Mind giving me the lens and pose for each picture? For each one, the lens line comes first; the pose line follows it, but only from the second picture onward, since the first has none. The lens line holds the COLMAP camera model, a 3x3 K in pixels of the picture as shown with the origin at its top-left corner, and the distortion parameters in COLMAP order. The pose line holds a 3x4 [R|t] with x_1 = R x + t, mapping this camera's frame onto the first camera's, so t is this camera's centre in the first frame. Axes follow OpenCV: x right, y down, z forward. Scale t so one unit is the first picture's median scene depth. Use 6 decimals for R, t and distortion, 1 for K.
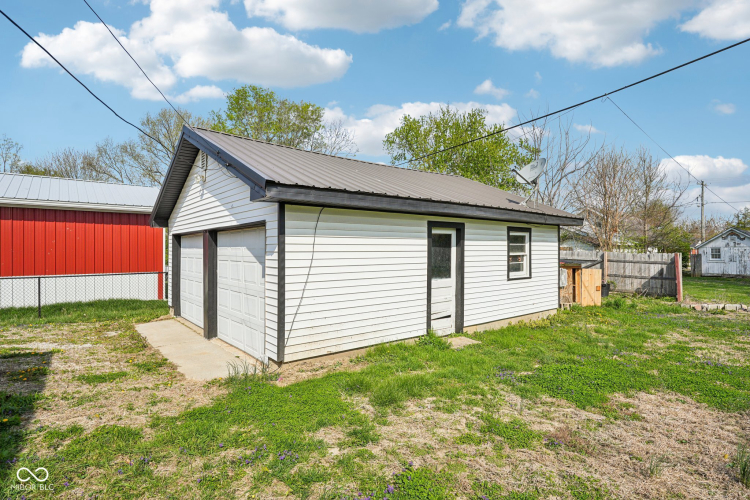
lens RADIAL K [[384.7, 0, 377.5], [0, 384.7, 251.3], [0, 0, 1]] dist [0.000344, -0.000094]
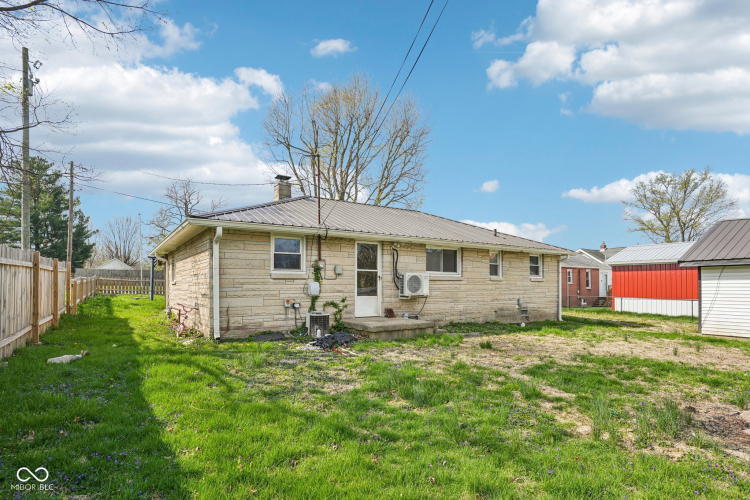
lens RADIAL K [[381.5, 0, 377.3], [0, 381.5, 281.3], [0, 0, 1]] dist [-0.001555, -0.000538]
pose [[-0.083910, -0.010052, -0.996423, 1.365356], [-0.000841, 0.999949, -0.010016, -0.006310], [0.996473, -0.000003, -0.083915, -0.477188]]
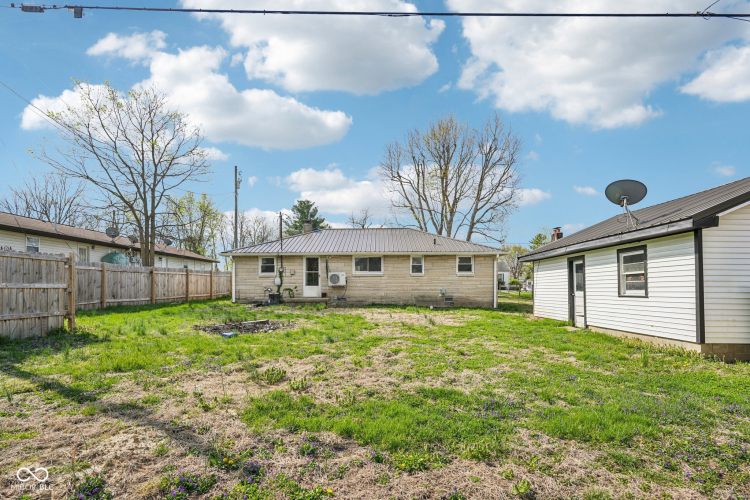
lens RADIAL K [[381.5, 0, 377.3], [0, 381.5, 281.3], [0, 0, 1]] dist [-0.001555, -0.000538]
pose [[-0.636522, -0.013256, -0.771144, 1.657984], [0.003183, 0.999799, -0.019814, 0.049574], [0.771252, -0.015067, -0.636352, 1.161544]]
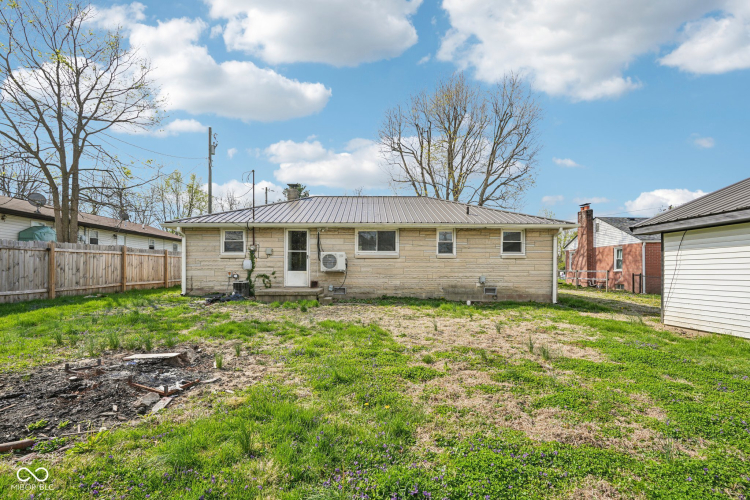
lens RADIAL K [[353.0, 0, 375.4], [0, 353.0, 268.1], [0, 0, 1]] dist [-0.003652, 0.000034]
pose [[-0.613022, -0.008722, -0.790018, 1.111047], [-0.001155, 0.999948, -0.010143, 0.032340], [0.790065, -0.005306, -0.613000, 0.570386]]
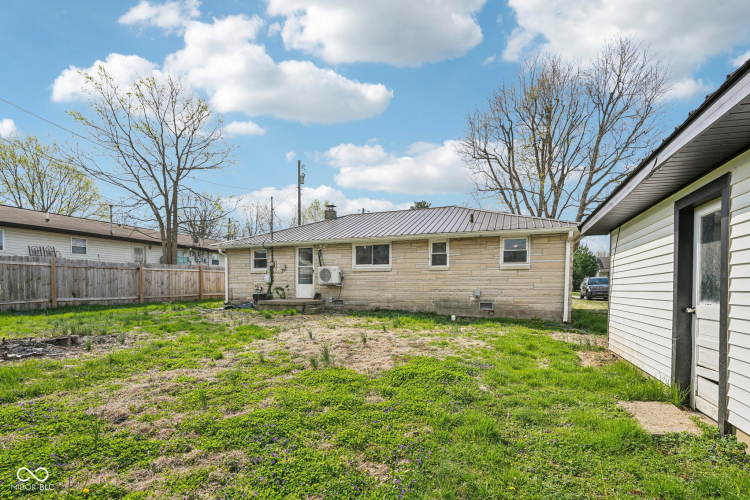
lens RADIAL K [[350.2, 0, 378.5], [0, 350.2, 293.2], [0, 0, 1]] dist [-0.001485, -0.000164]
pose [[-0.869532, 0.003586, -0.493864, 0.649401], [-0.004394, 0.999878, 0.014997, 0.046951], [0.493857, 0.015210, -0.869410, 1.006378]]
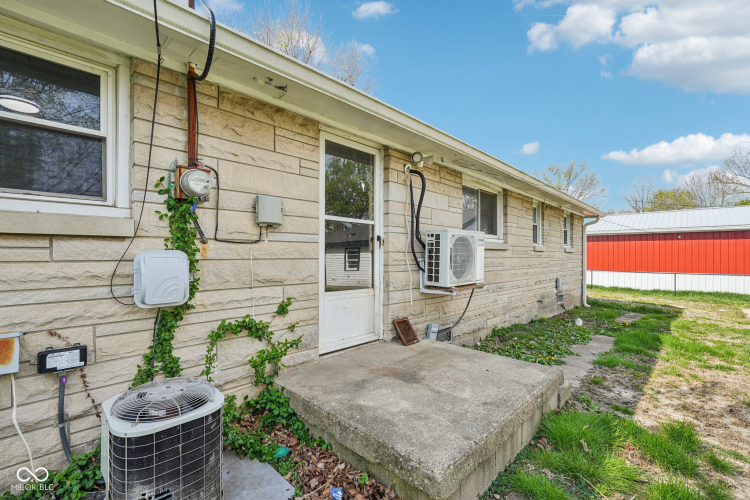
lens RADIAL K [[329.3, 0, 373.9], [0, 329.3, 252.2], [0, 0, 1]] dist [-0.018479, 0.009652]
pose [[0.114976, -0.010962, -0.993308, 0.521918], [-0.001367, 0.999936, -0.011194, -0.011816], [0.993367, 0.002645, 0.114954, -0.631910]]
